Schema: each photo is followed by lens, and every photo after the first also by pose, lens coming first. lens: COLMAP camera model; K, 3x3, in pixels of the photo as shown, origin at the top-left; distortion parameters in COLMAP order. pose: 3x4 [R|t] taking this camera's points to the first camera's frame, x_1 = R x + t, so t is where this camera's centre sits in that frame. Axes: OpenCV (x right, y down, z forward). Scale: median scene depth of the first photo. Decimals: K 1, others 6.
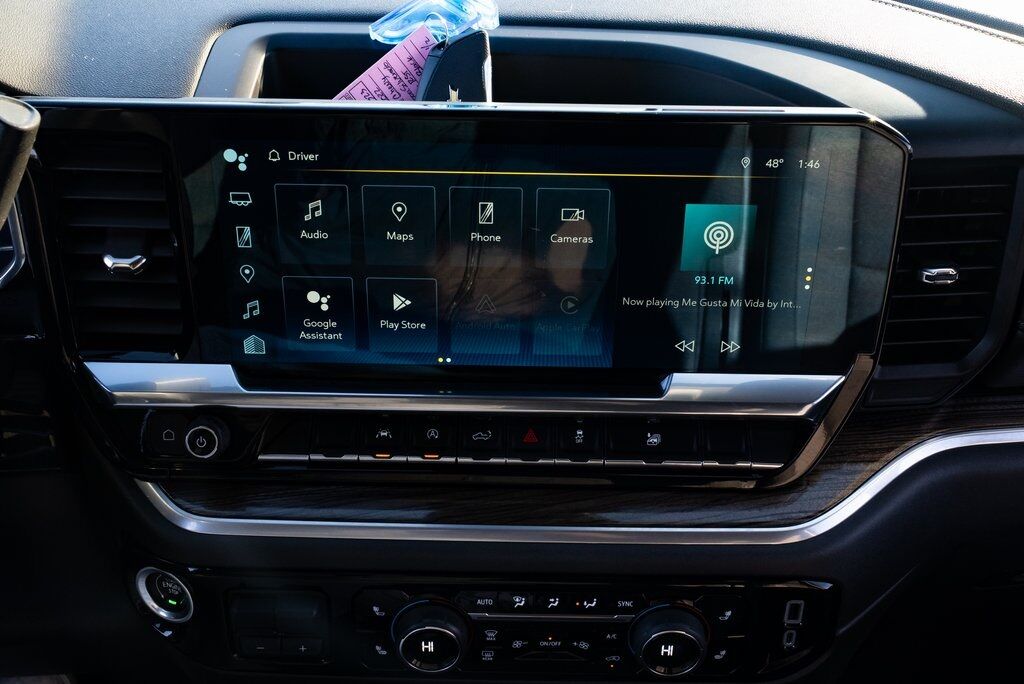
lens RADIAL K [[1110.7, 0, 511.1], [0, 1110.7, 349.8], [0, 0, 1]] dist [-0.006406, 0.000000]
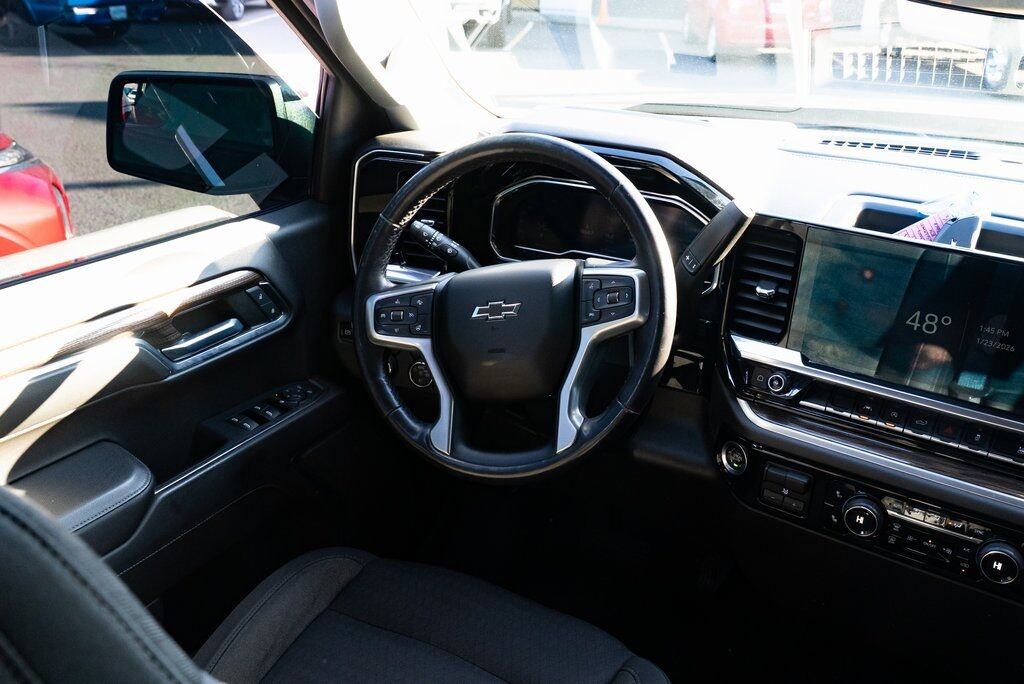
lens RADIAL K [[961.3, 0, 513.8], [0, 961.3, 344.3], [0, 0, 1]] dist [-0.007459, 0.000000]
pose [[0.830928, 0.229462, -0.506859, 0.193217], [-0.307180, 0.948765, -0.074062, 0.285202], [0.463895, 0.217237, 0.858842, -0.730821]]
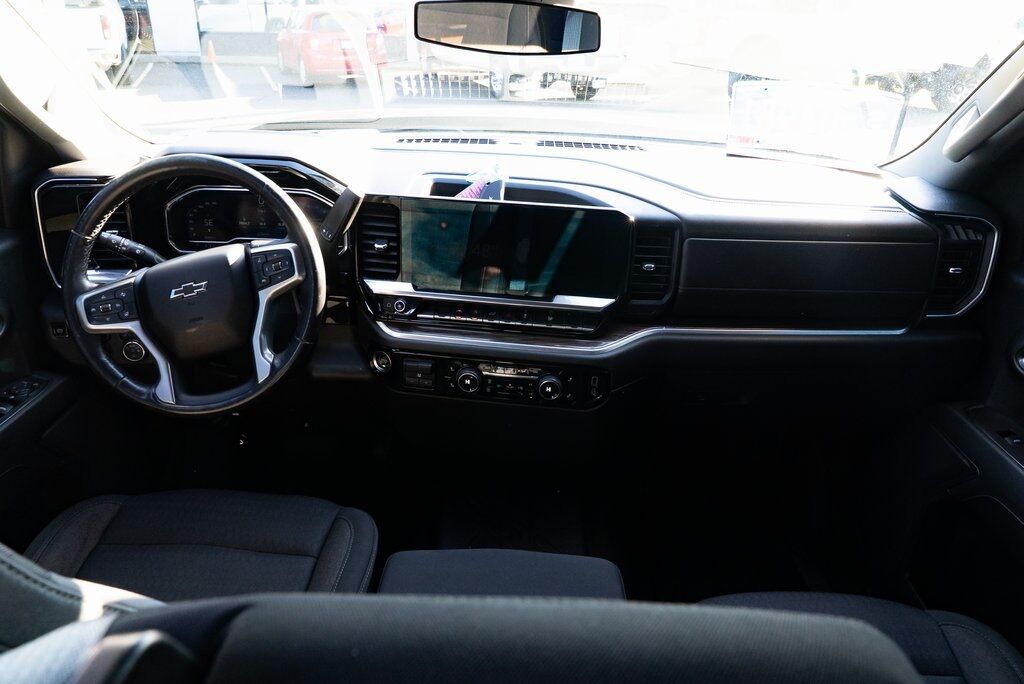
lens RADIAL K [[696.5, 0, 512.6], [0, 696.5, 343.3], [0, 0, 1]] dist [-0.033249, 0.017510]
pose [[0.992878, 0.070231, -0.096236, 0.213418], [-0.078934, 0.992824, -0.089832, 0.321769], [0.089236, 0.096789, 0.991297, -0.829810]]
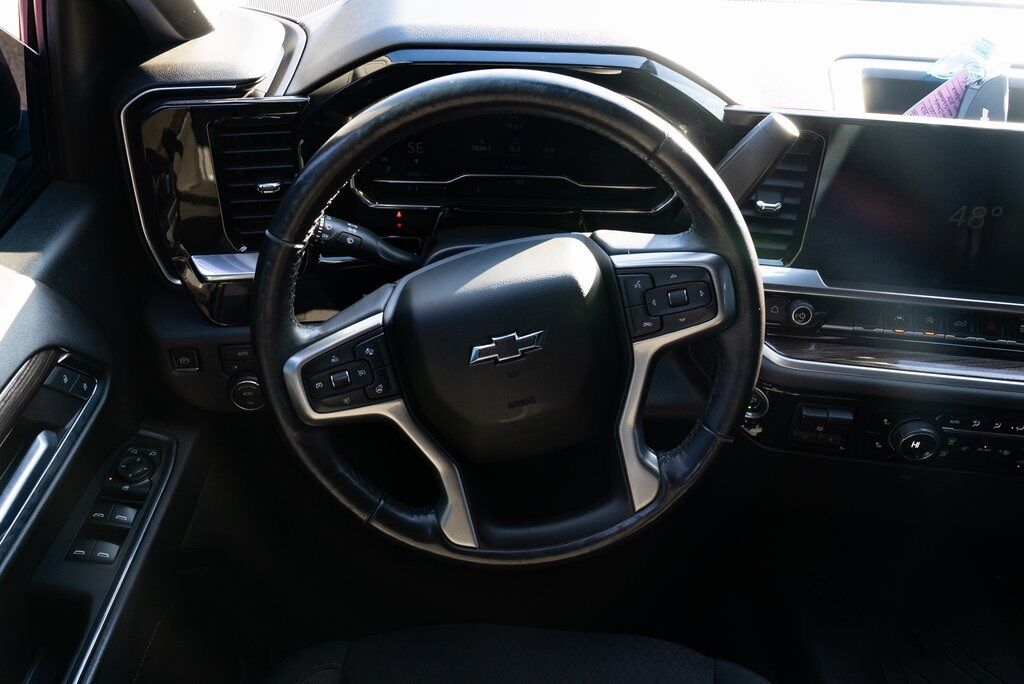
lens RADIAL K [[874.0, 0, 511.0], [0, 874.0, 338.3], [0, 0, 1]] dist [-0.007751, 0.018049]
pose [[0.993036, 0.077317, -0.088890, -0.580499], [-0.065790, 0.989847, 0.125998, -0.020538], [0.097730, -0.119273, 0.988040, -0.355676]]
